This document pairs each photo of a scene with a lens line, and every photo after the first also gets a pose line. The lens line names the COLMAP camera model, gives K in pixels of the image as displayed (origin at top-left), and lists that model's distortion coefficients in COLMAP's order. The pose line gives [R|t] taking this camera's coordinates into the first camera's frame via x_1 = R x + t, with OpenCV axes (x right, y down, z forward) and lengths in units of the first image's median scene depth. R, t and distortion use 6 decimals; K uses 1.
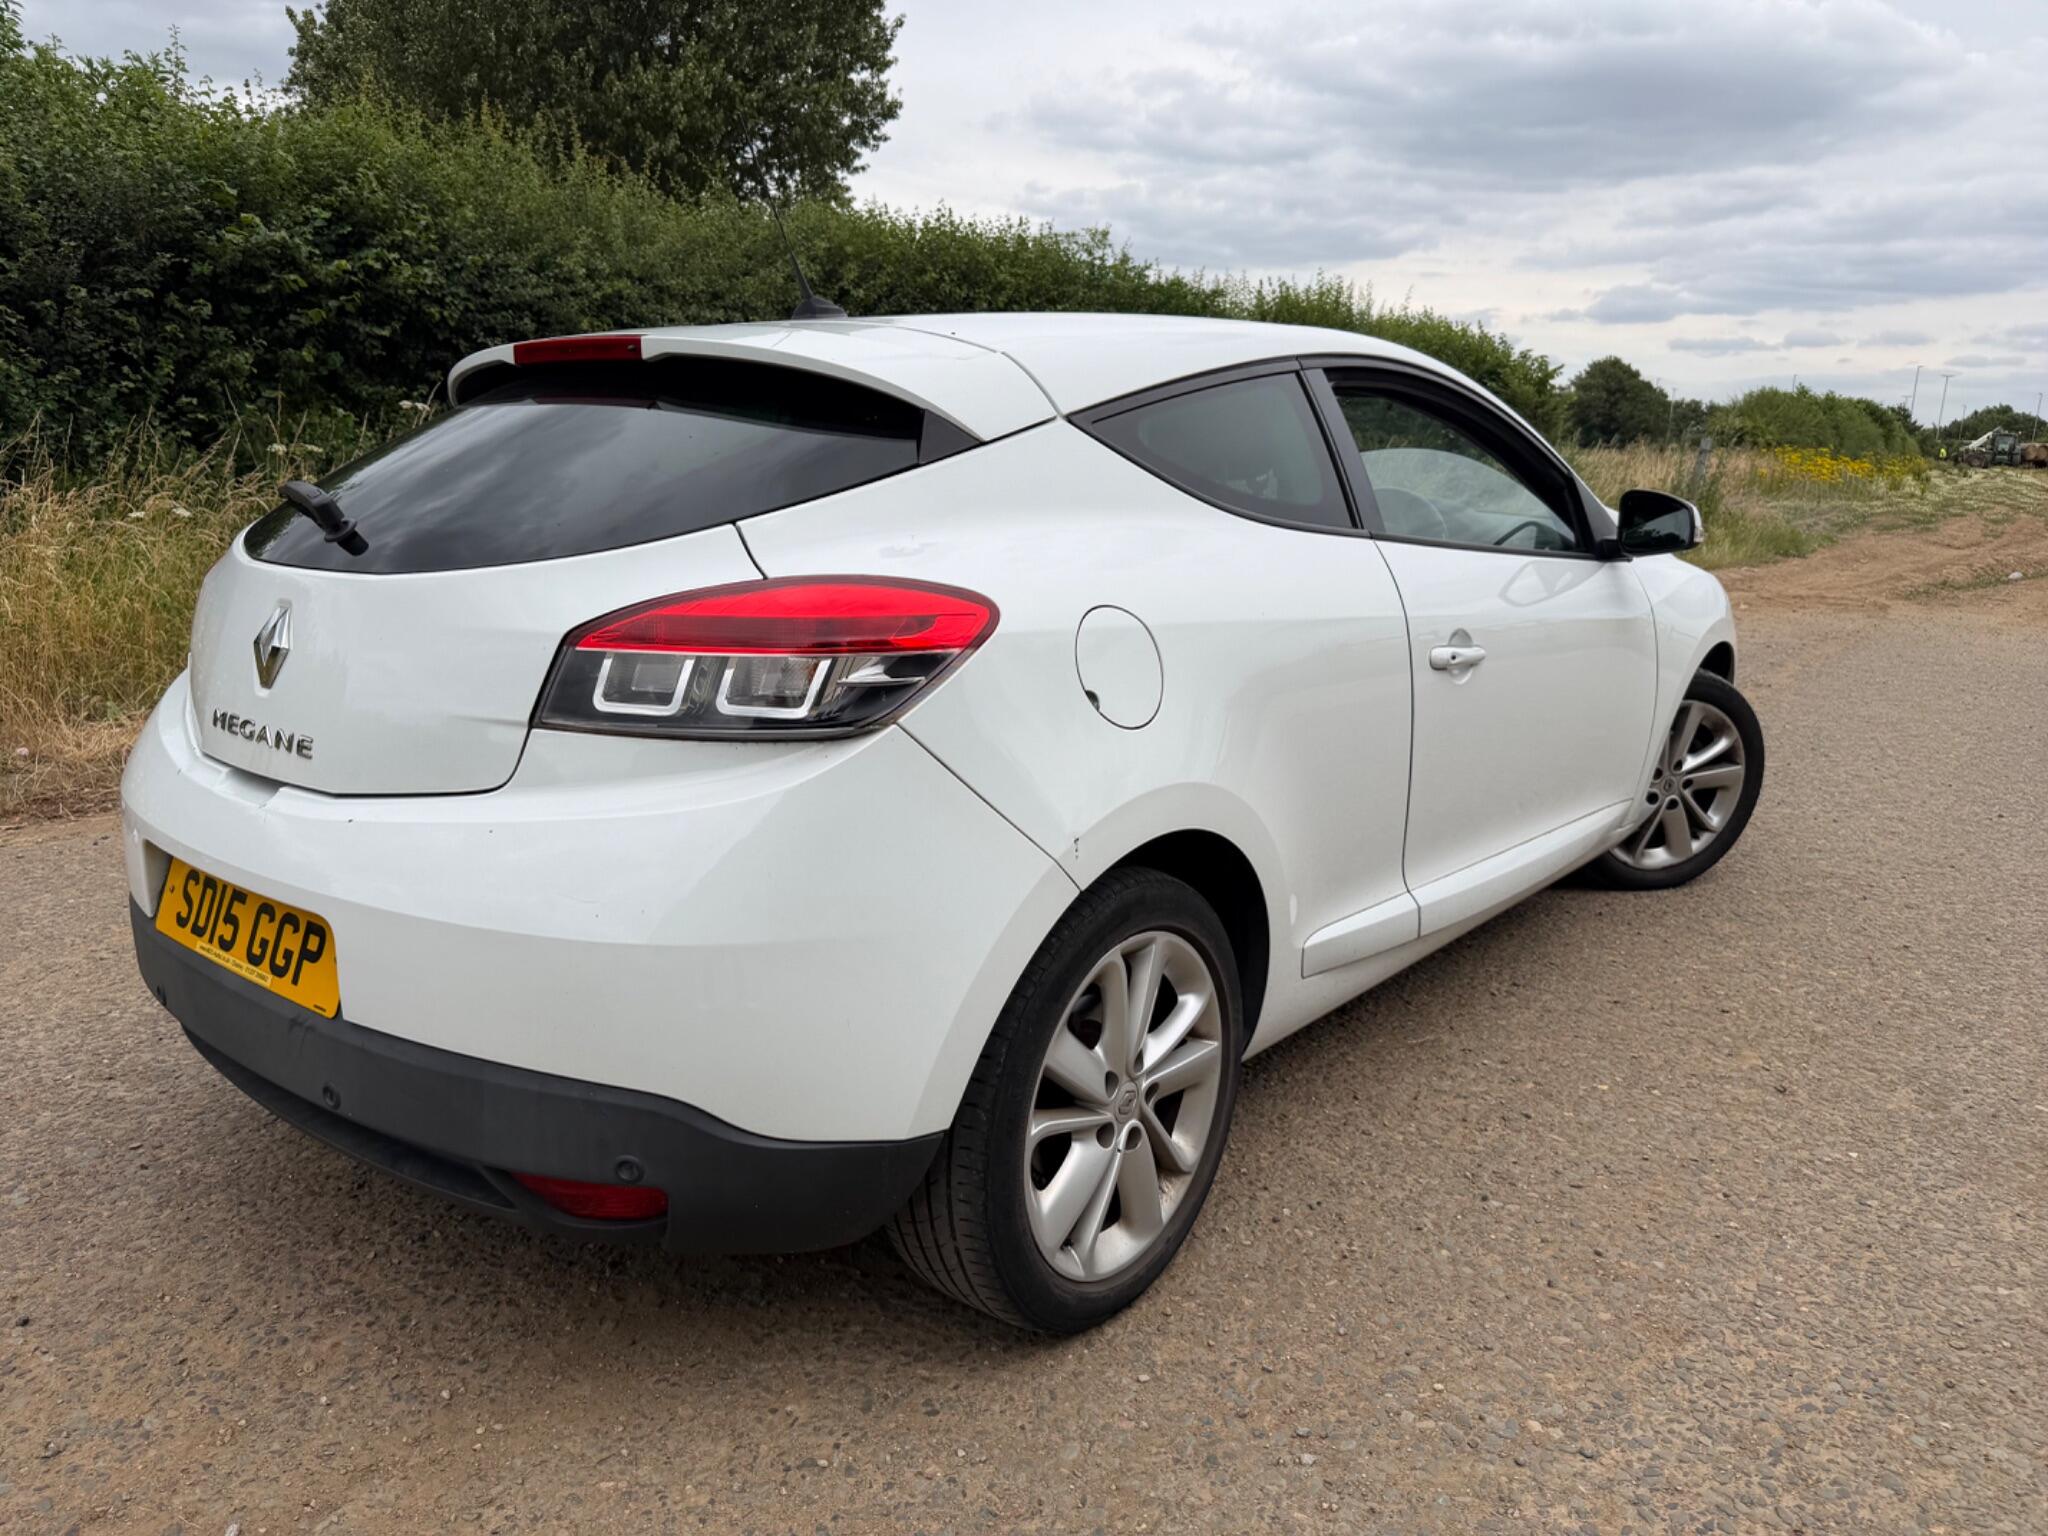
lens RADIAL K [[1458.4, 0, 1009.1], [0, 1458.4, 775.4], [0, 0, 1]] dist [0.021281, -0.034534]
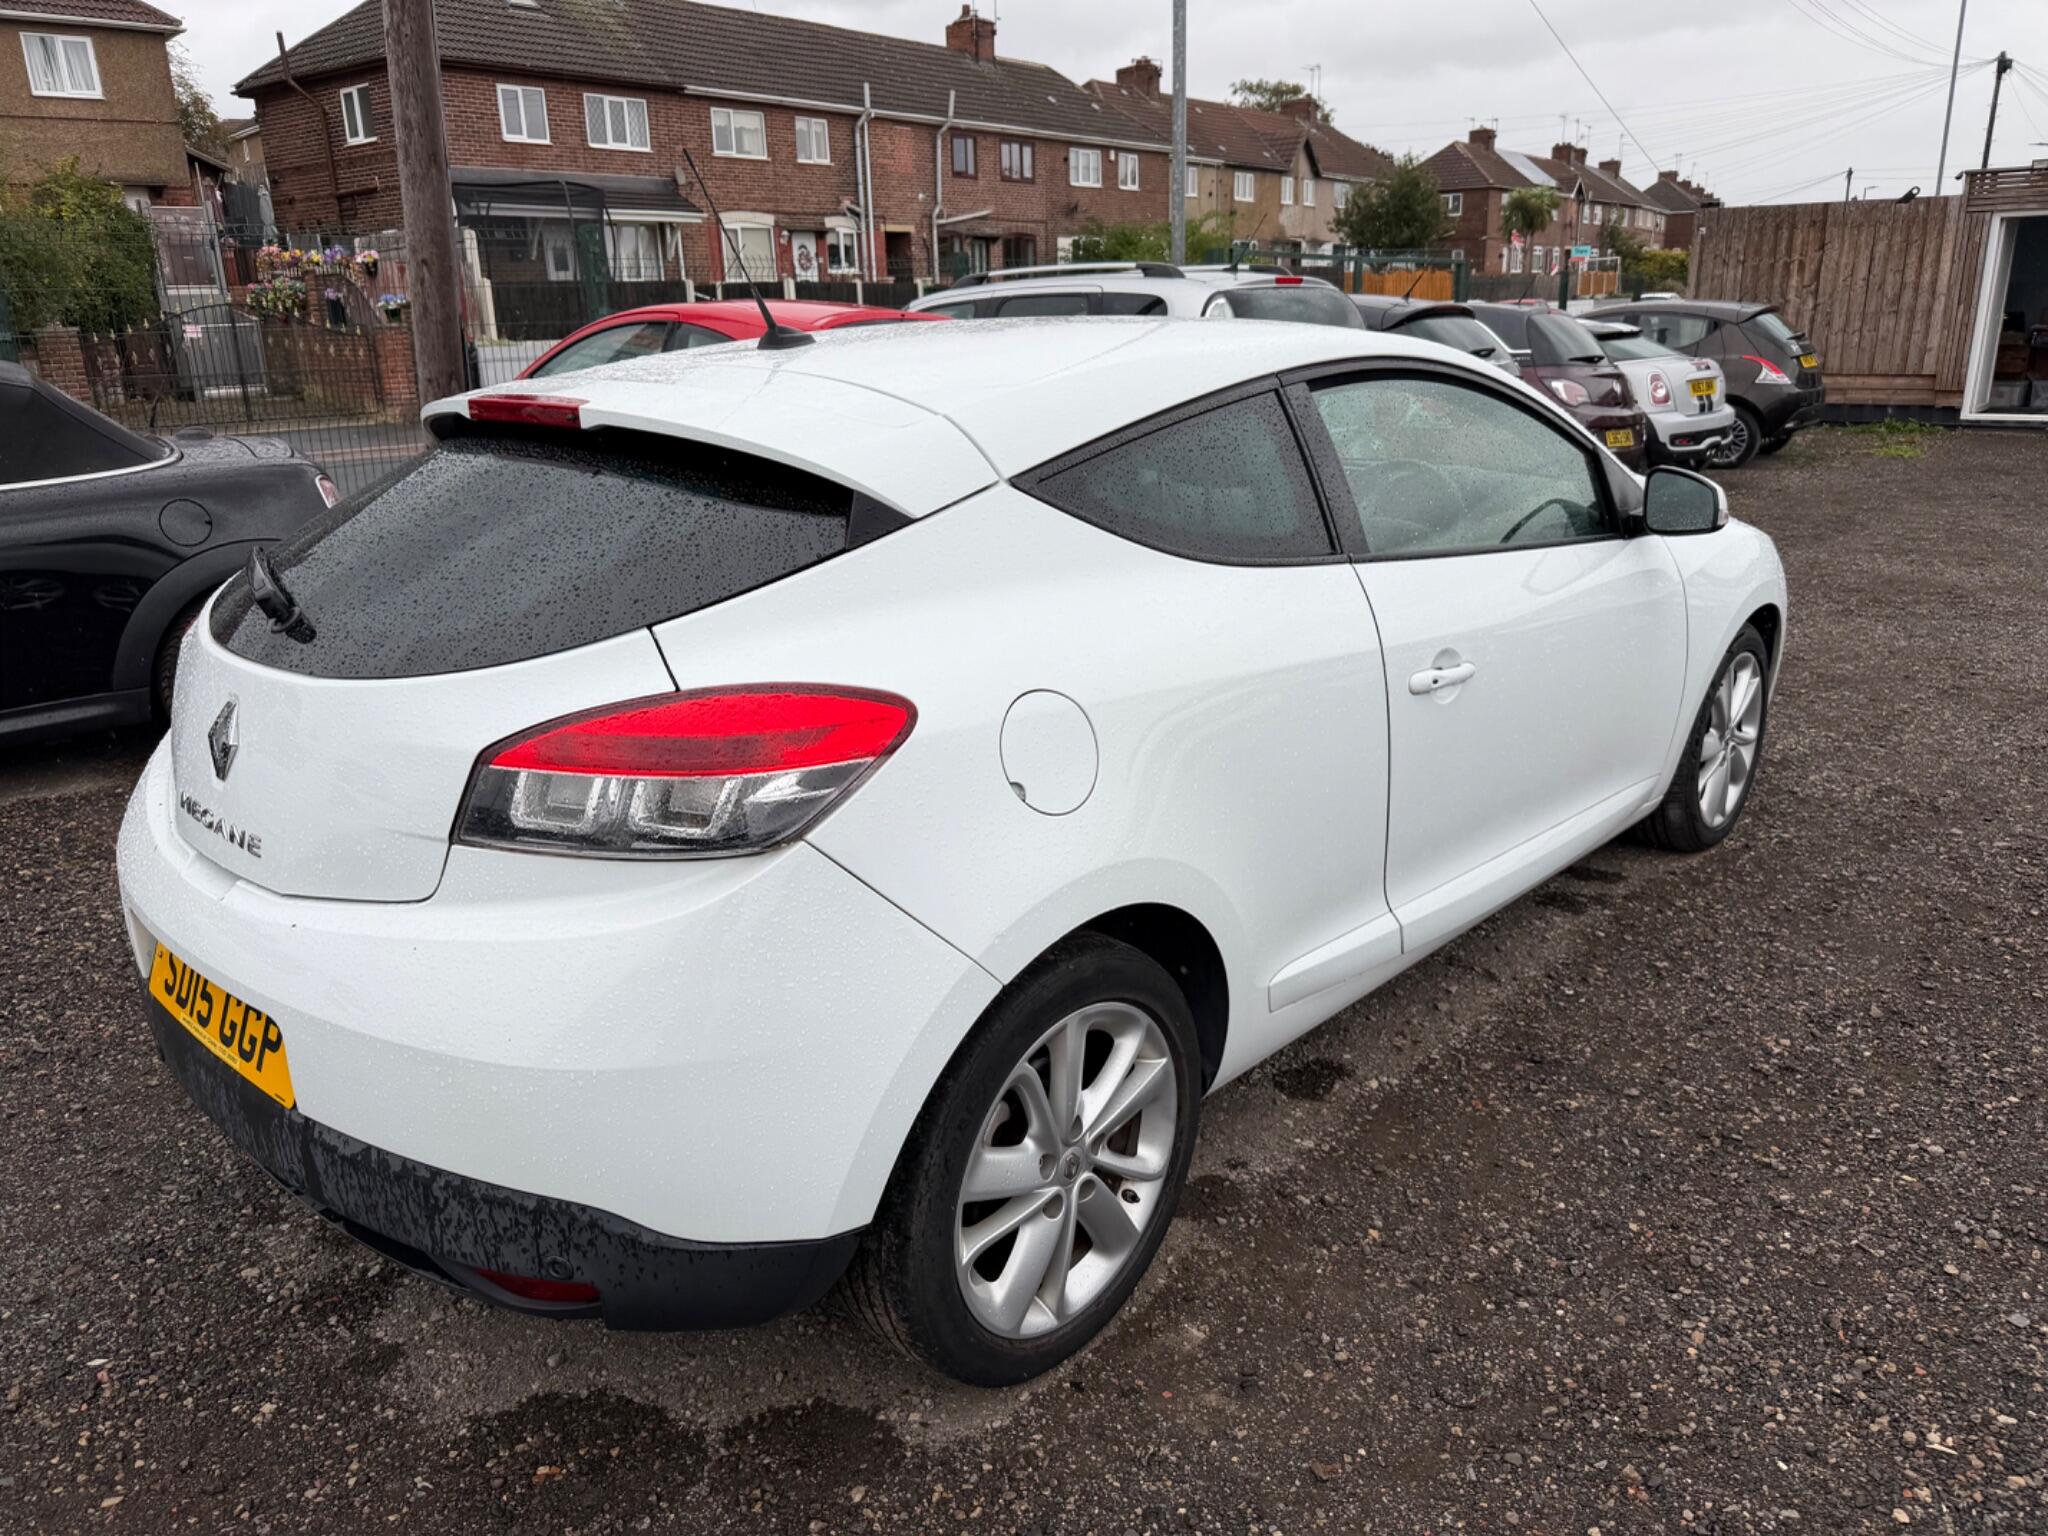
lens RADIAL K [[1458.4, 0, 1050.9], [0, 1458.4, 780.4], [0, 0, 1]] dist [0.021281, -0.034534]
pose [[0.998808, -0.007548, -0.048231, 0.119795], [0.012072, 0.995479, 0.094210, -0.143108], [0.047302, -0.094680, 0.994383, 0.003445]]
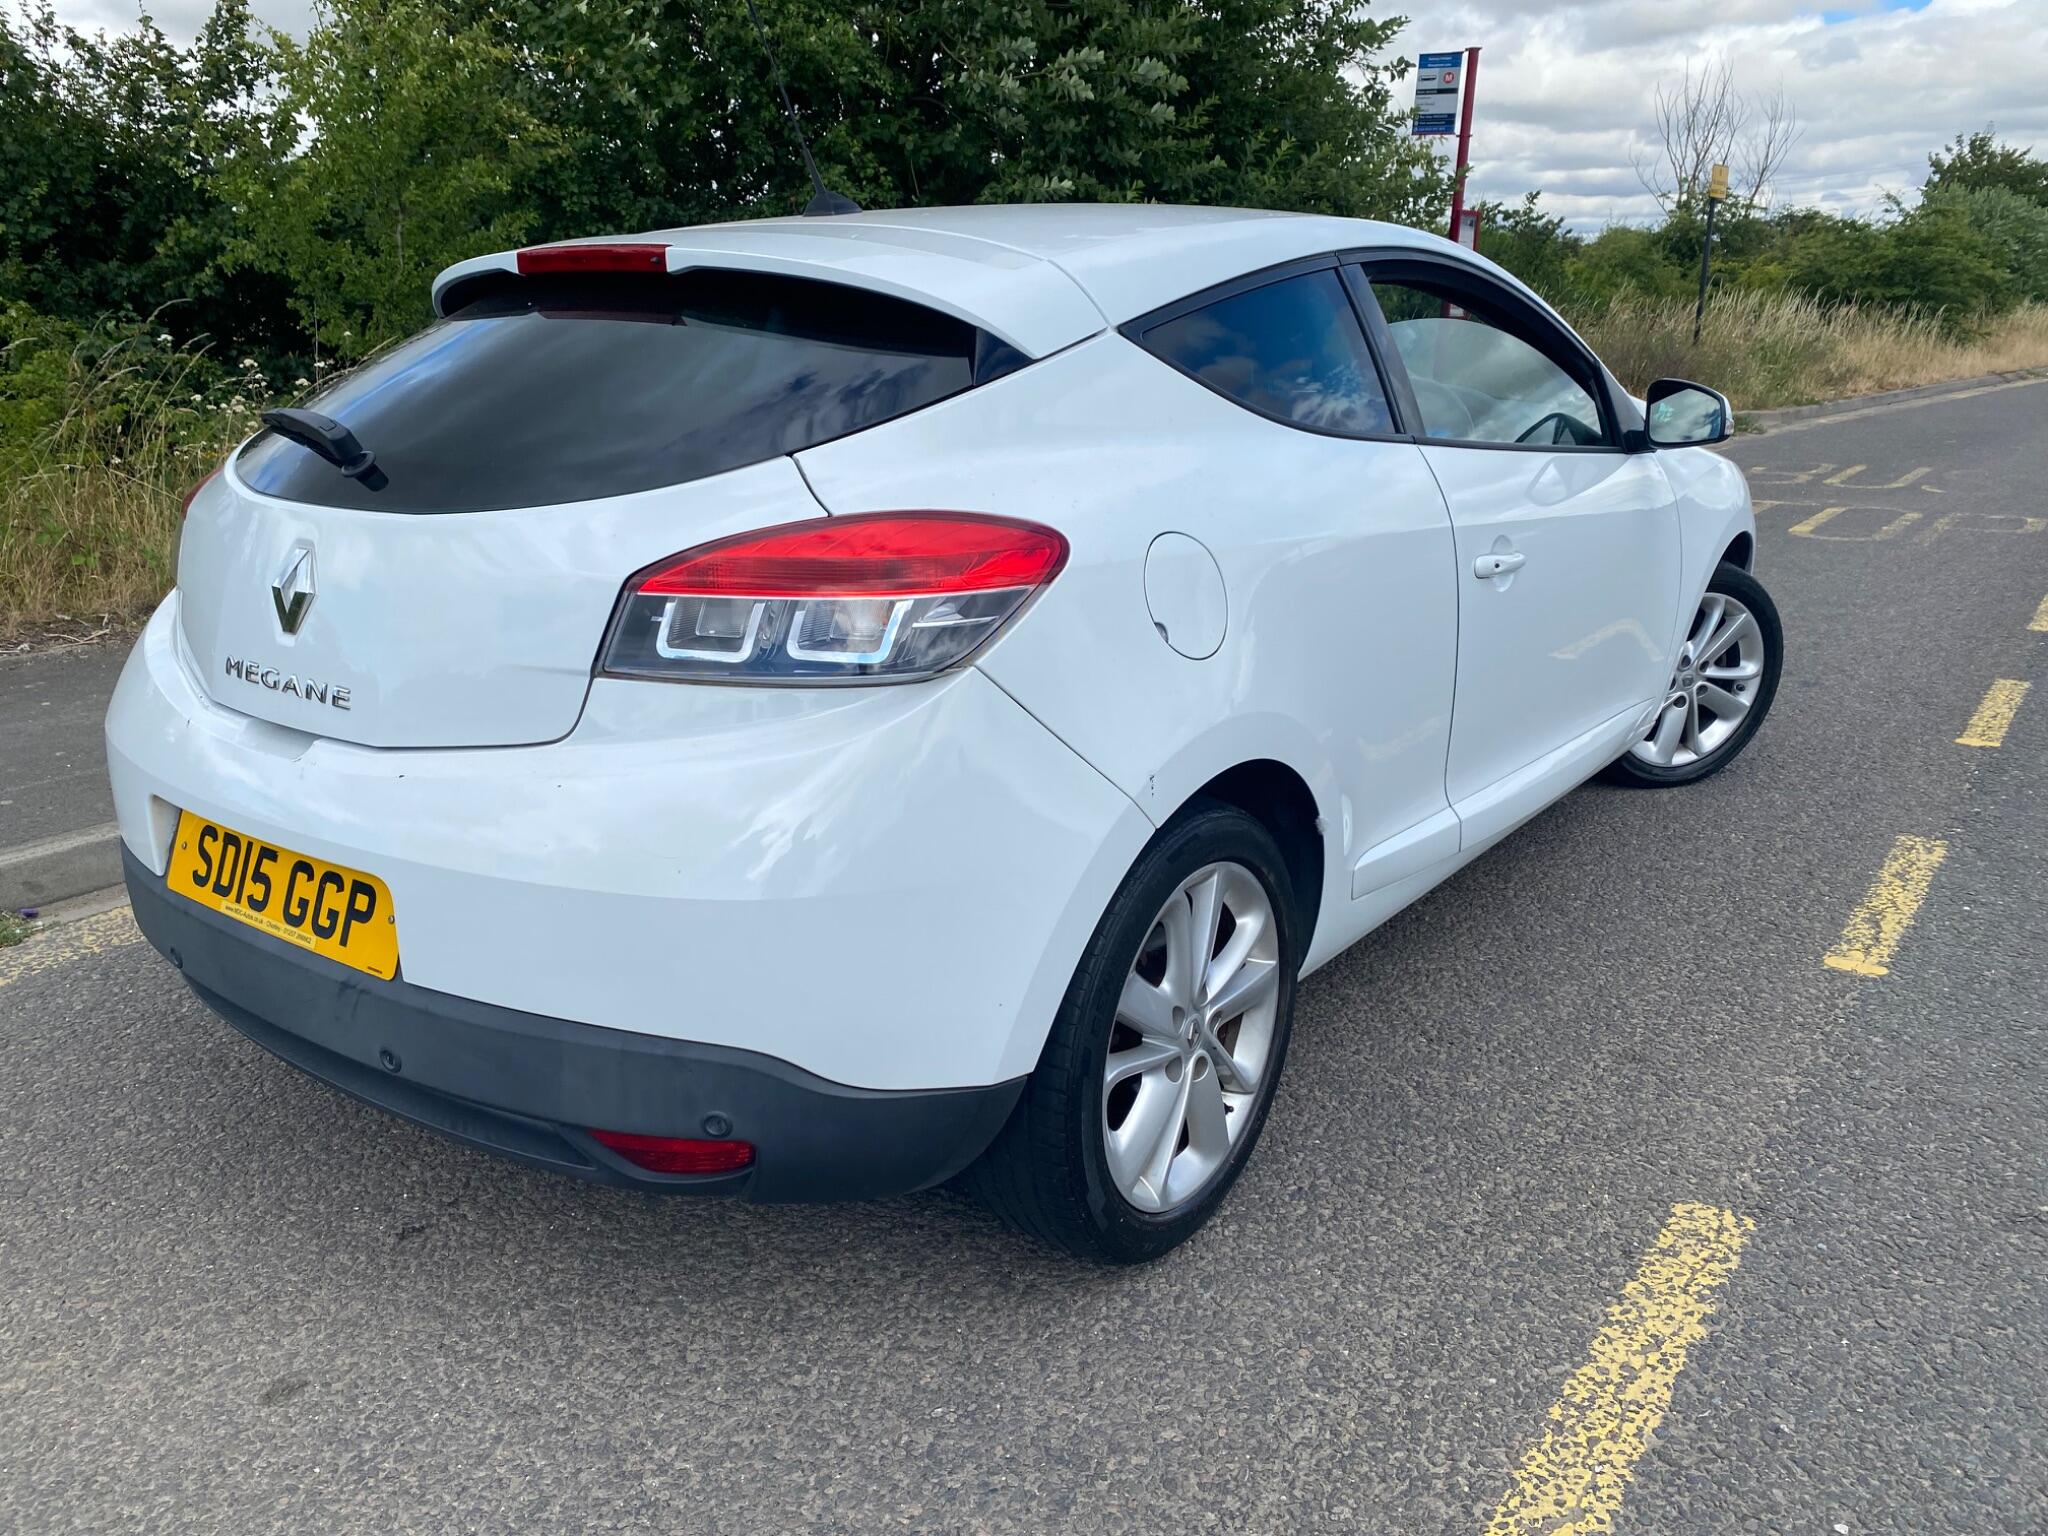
lens RADIAL K [[1577.2, 0, 1036.0], [0, 1577.2, 764.3], [0, 0, 1]] dist [-0.000470, 0.025893]
pose [[0.998204, -0.024621, 0.054620, -0.080655], [0.021018, 0.997625, 0.065592, -0.031520], [-0.056105, -0.064326, 0.996350, -0.046765]]
